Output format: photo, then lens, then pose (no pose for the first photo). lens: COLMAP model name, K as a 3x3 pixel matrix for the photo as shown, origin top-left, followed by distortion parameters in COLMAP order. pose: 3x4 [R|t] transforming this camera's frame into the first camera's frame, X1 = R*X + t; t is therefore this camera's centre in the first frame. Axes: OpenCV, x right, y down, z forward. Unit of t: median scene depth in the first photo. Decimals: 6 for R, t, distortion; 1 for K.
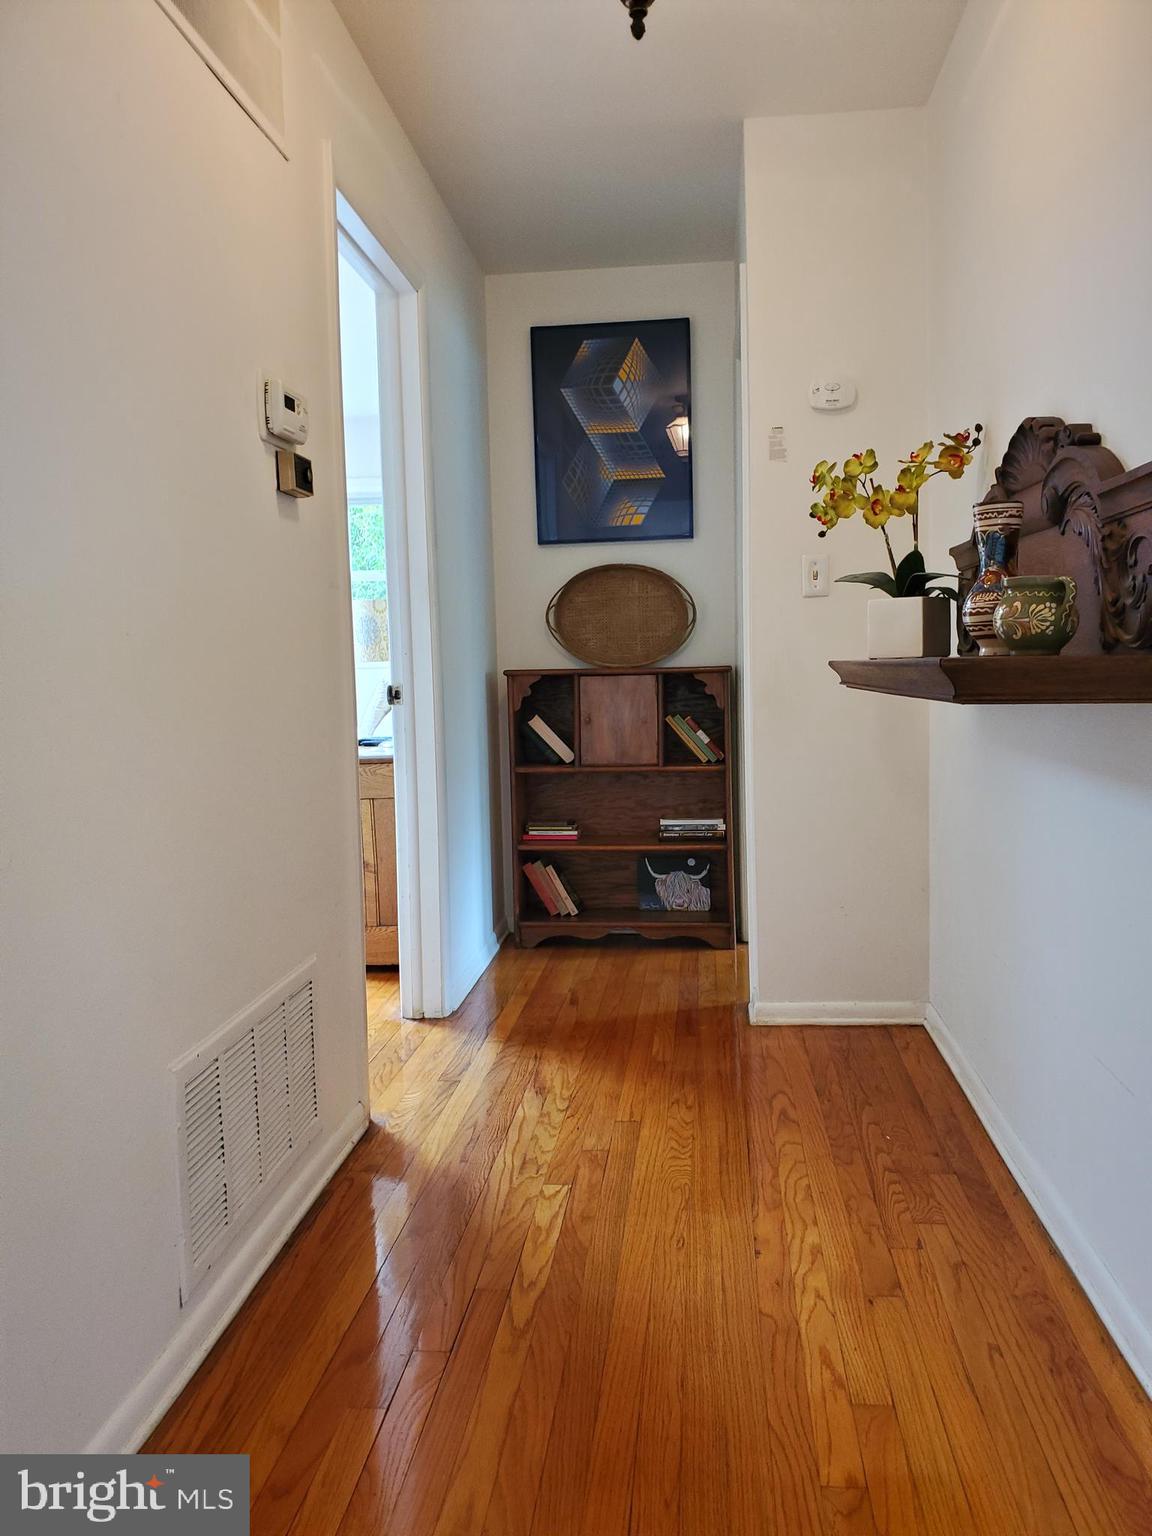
lens RADIAL K [[1180.9, 0, 578.7], [0, 1180.9, 770.9], [0, 0, 1]] dist [0.016284, 0.013683]
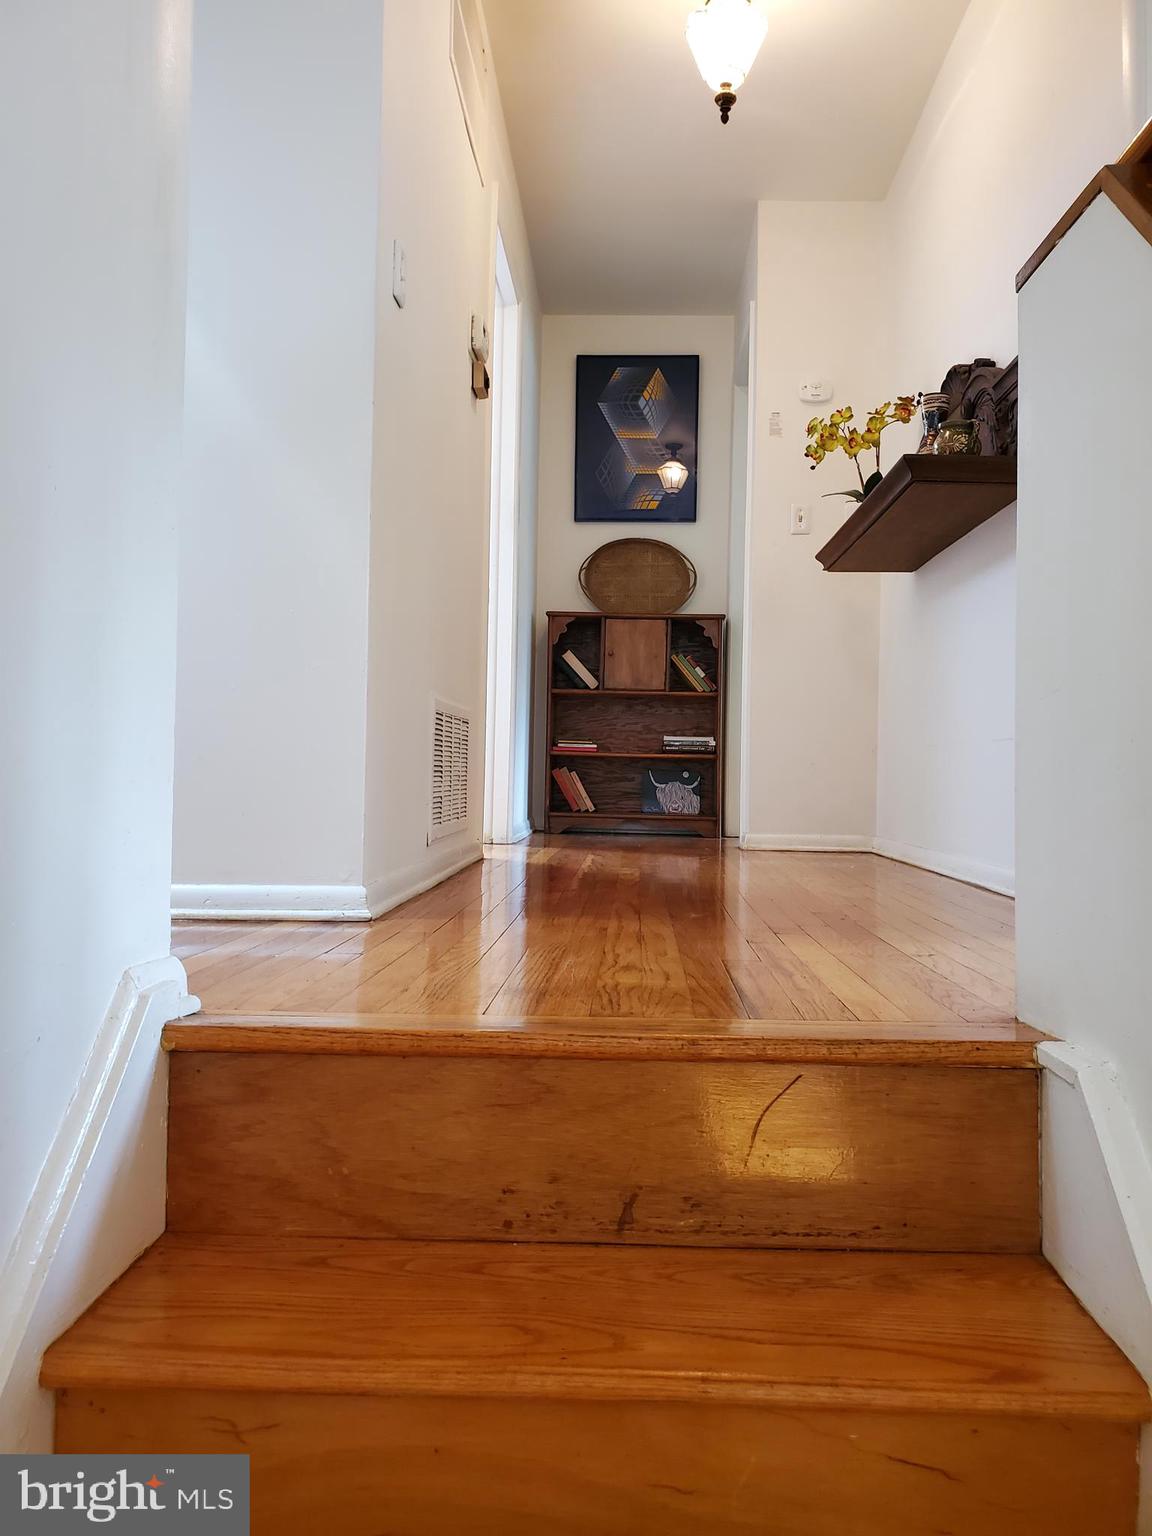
lens RADIAL K [[1180.9, 0, 575.1], [0, 1180.9, 762.5], [0, 0, 1]] dist [0.016284, 0.013683]
pose [[0.997426, 0.046115, 0.054911, -0.094134], [-0.040367, 0.994012, -0.101542, 0.202643], [-0.059264, 0.099064, 0.993315, -0.246869]]
